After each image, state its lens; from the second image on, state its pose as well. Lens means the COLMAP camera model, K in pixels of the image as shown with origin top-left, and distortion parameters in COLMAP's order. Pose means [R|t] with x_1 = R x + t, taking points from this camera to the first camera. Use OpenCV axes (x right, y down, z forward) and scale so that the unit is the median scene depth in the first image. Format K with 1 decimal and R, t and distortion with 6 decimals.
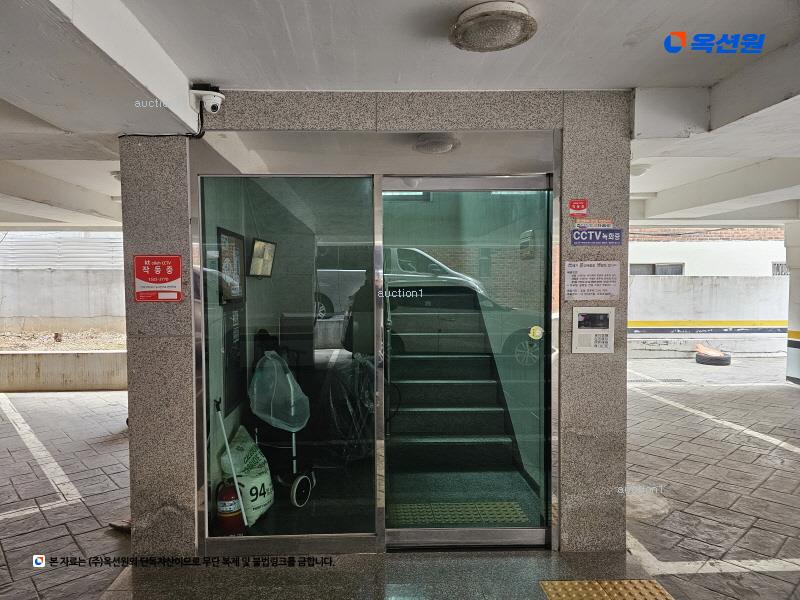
lens RADIAL K [[546.9, 0, 385.0], [0, 546.9, 302.3], [0, 0, 1]] dist [0.091587, -0.112226]
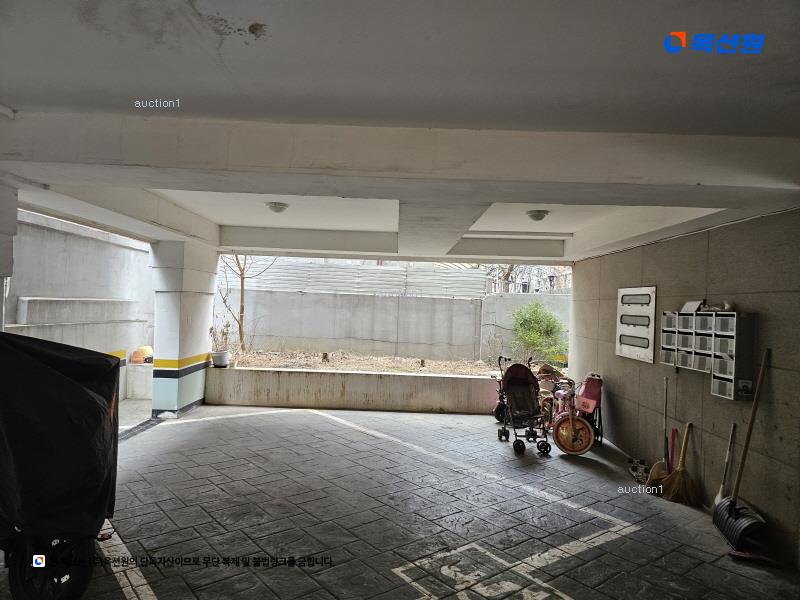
lens RADIAL K [[546.9, 0, 385.0], [0, 546.9, 302.3], [0, 0, 1]] dist [0.091587, -0.112226]
pose [[0.996797, 0.041032, -0.068647, -0.366451], [-0.044233, 0.997972, -0.045777, 0.001079], [0.066629, 0.048667, 0.996590, -0.036605]]
